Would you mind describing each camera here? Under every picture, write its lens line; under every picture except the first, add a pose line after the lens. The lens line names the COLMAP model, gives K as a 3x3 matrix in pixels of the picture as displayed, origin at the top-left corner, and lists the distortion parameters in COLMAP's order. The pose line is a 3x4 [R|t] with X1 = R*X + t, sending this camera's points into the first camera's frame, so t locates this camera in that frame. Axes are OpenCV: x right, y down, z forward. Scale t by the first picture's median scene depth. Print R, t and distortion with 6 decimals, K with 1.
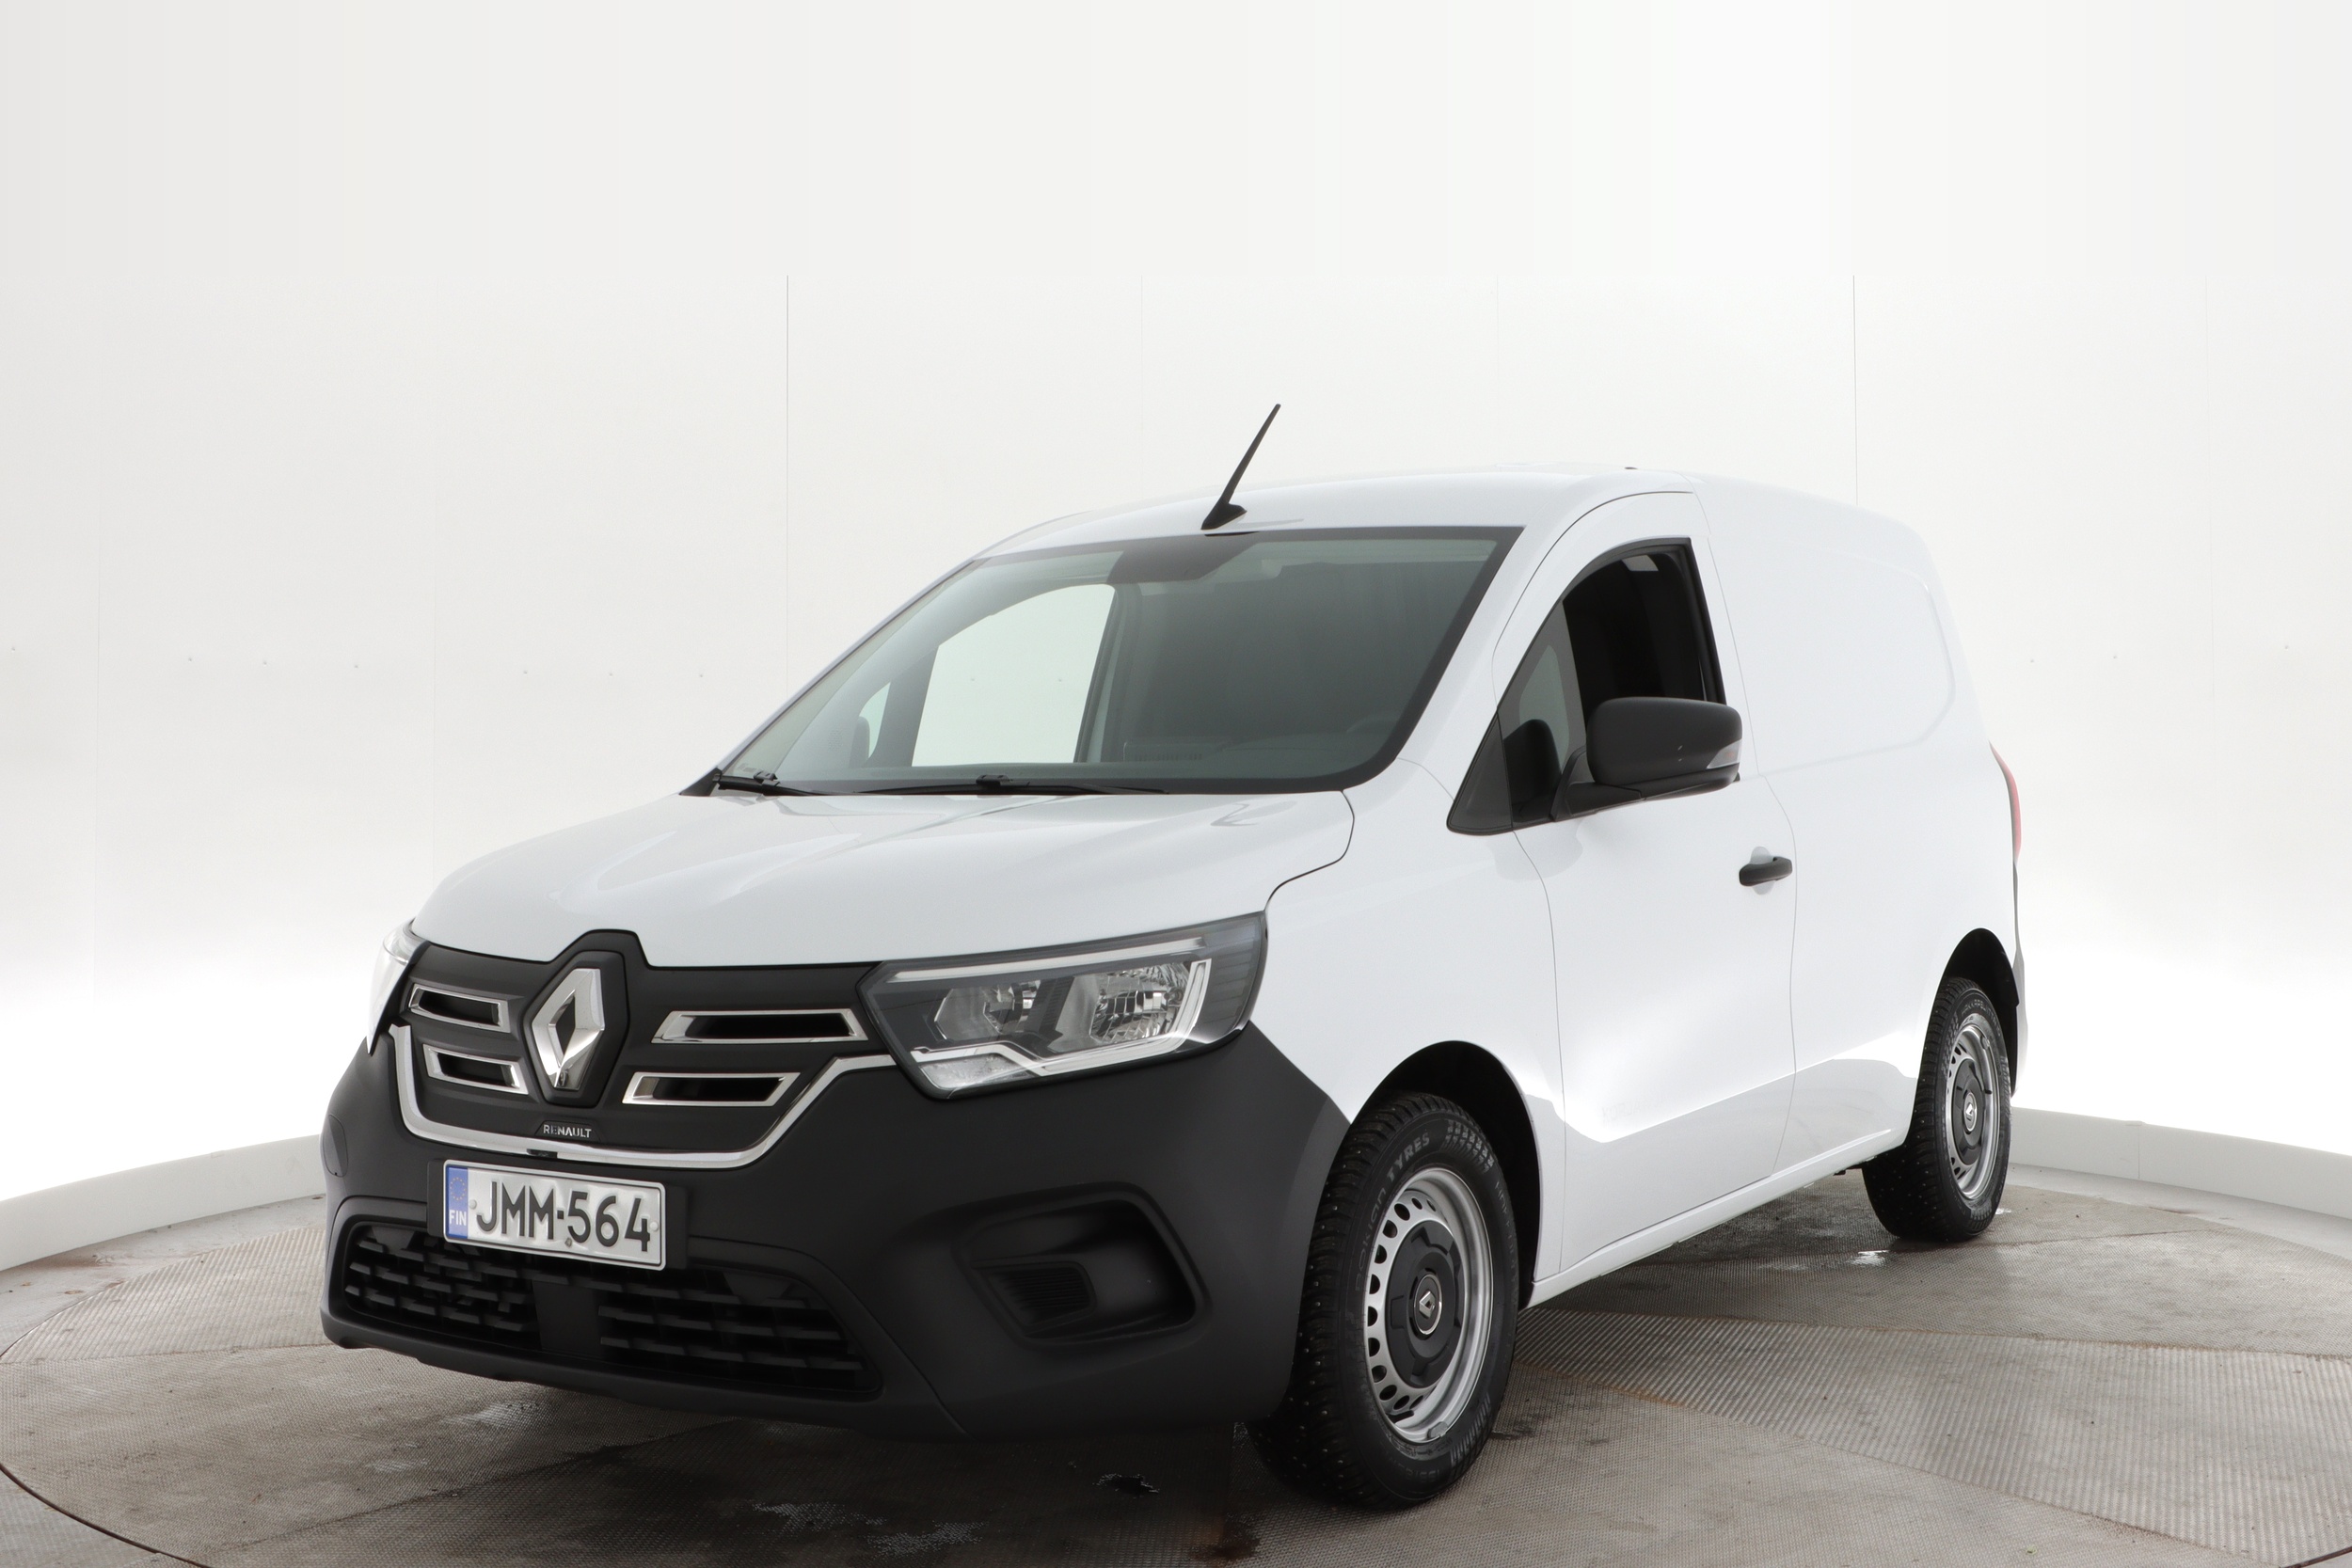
lens RADIAL K [[2808.5, 0, 1175.7], [0, 2808.5, 789.7], [0, 0, 1]] dist [-0.140360, 0.000000]
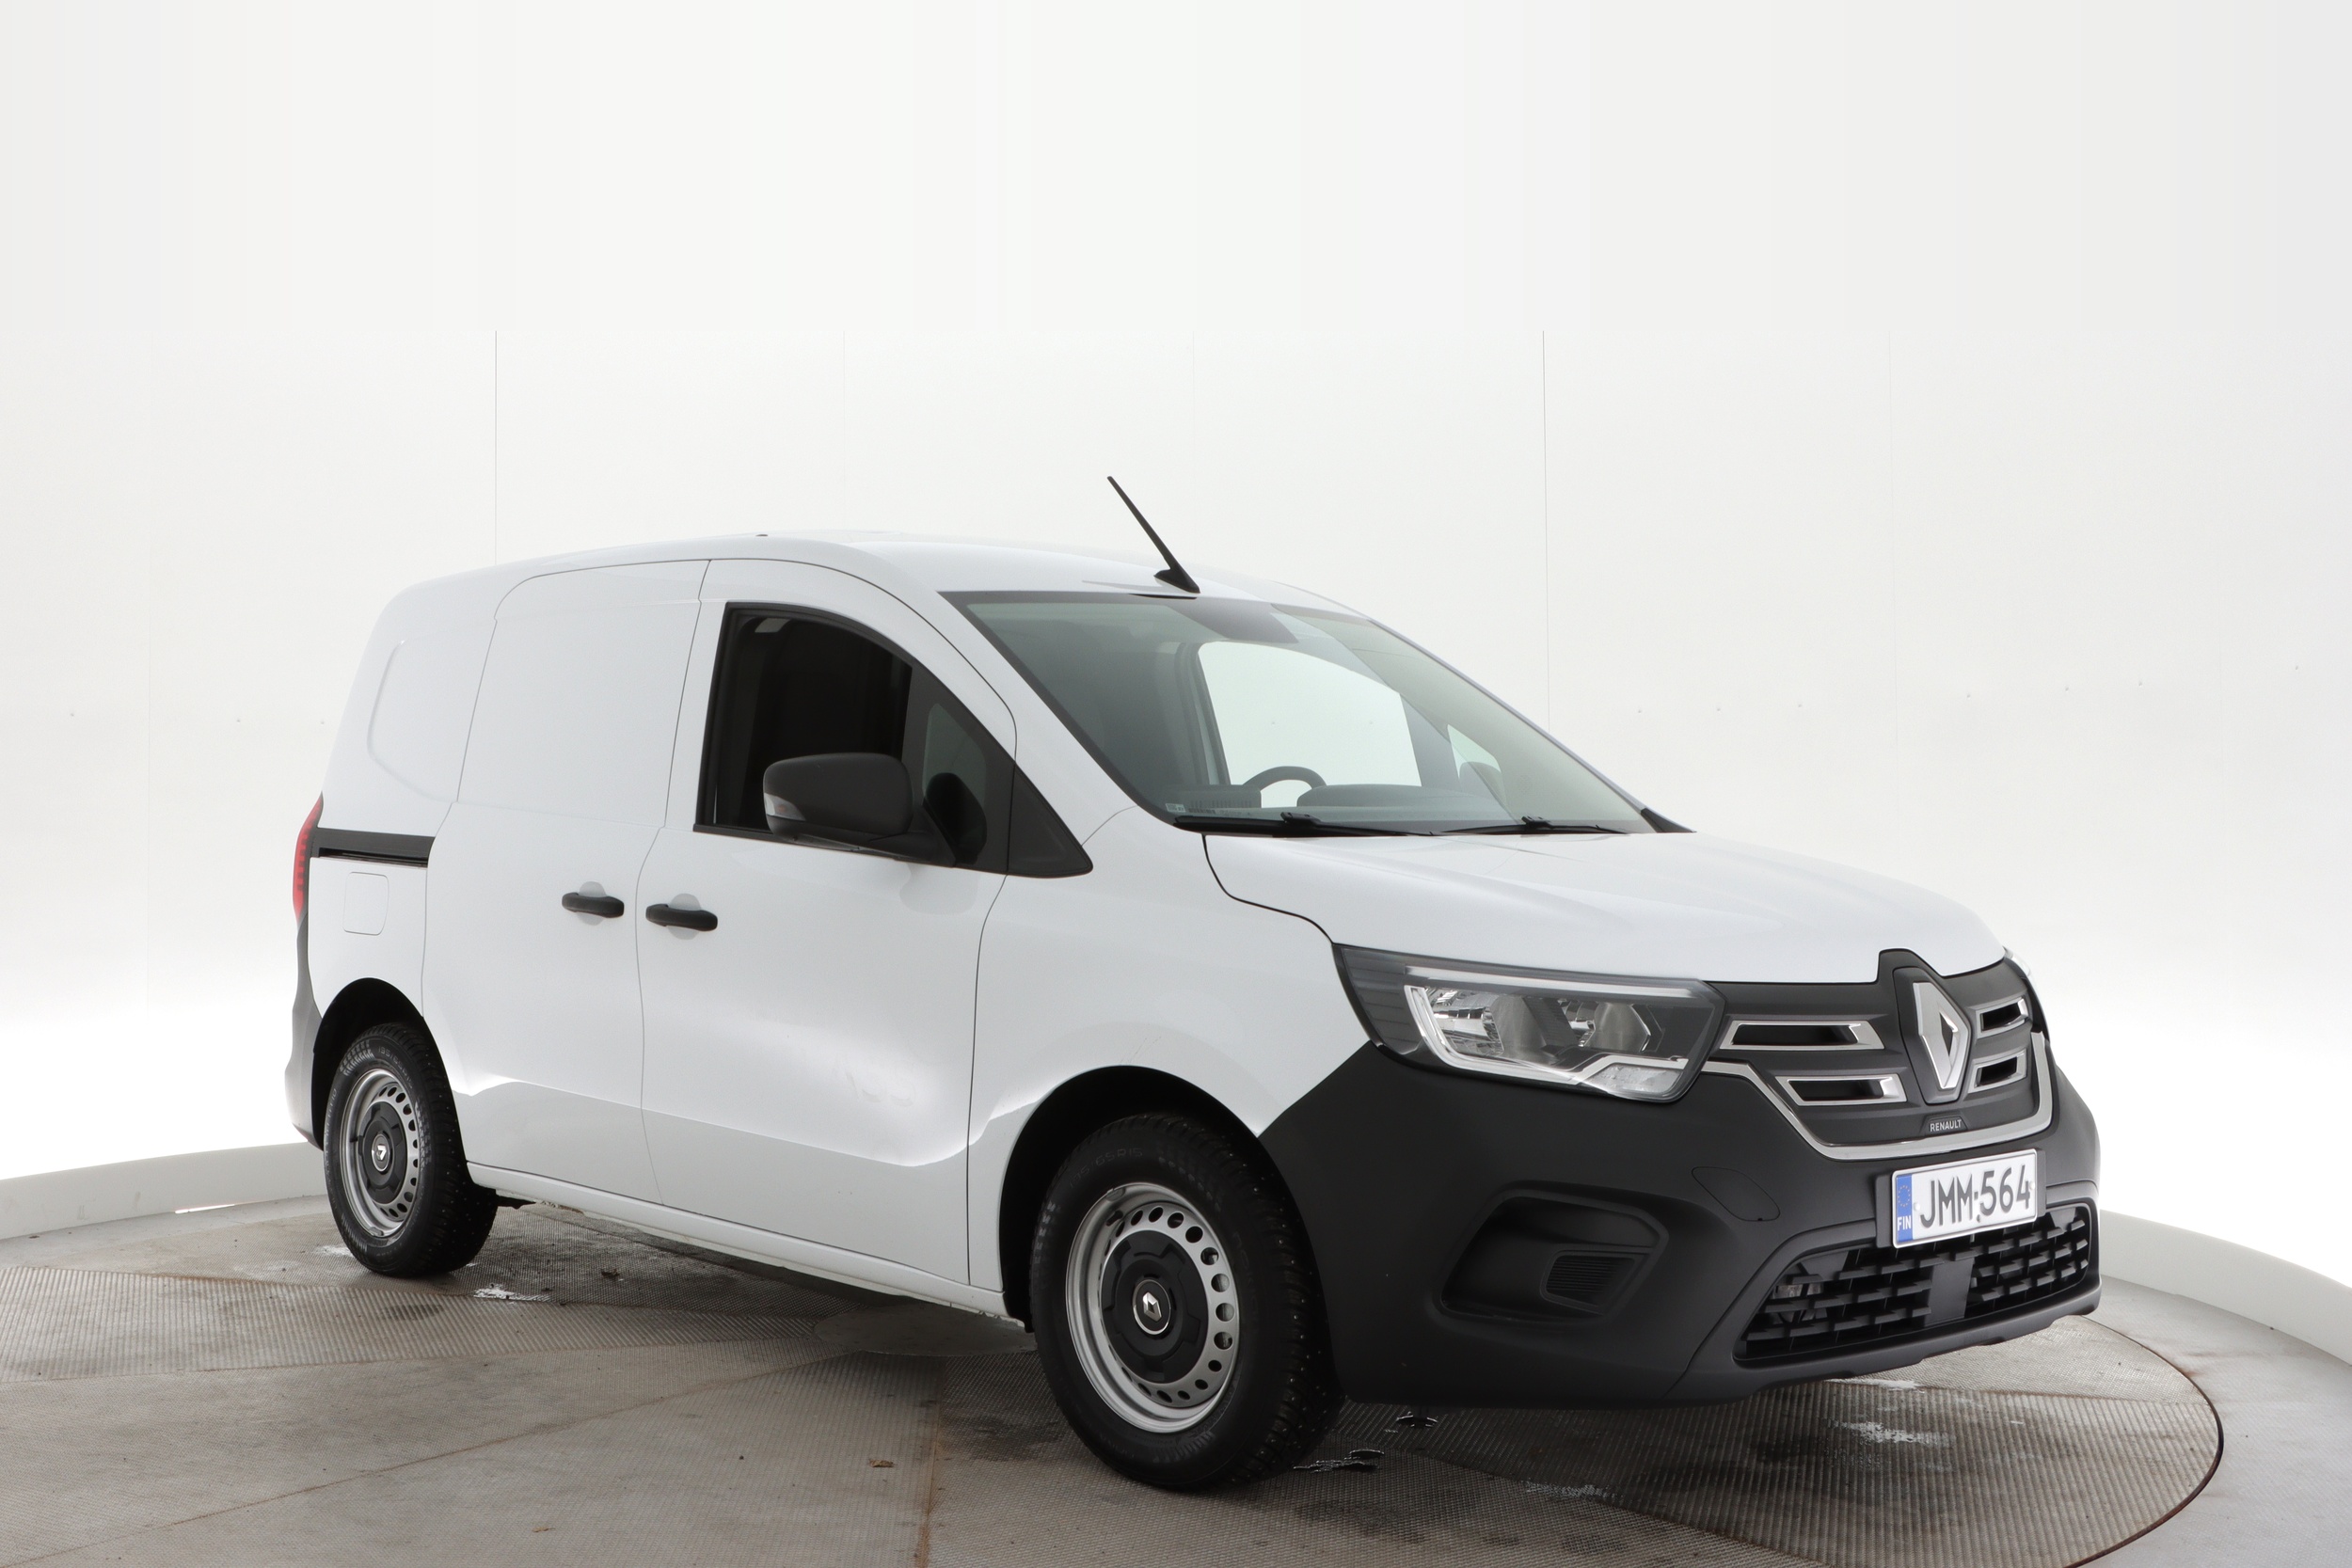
lens RADIAL K [[2808.5, 0, 1180.5], [0, 2808.5, 794.4], [0, 0, 1]] dist [-0.140360, 0.000000]
pose [[0.238028, 0.021713, 0.971016, -1.397815], [0.003188, 0.999727, -0.023137, 0.012900], [-0.971253, 0.008603, 0.237894, 1.034940]]
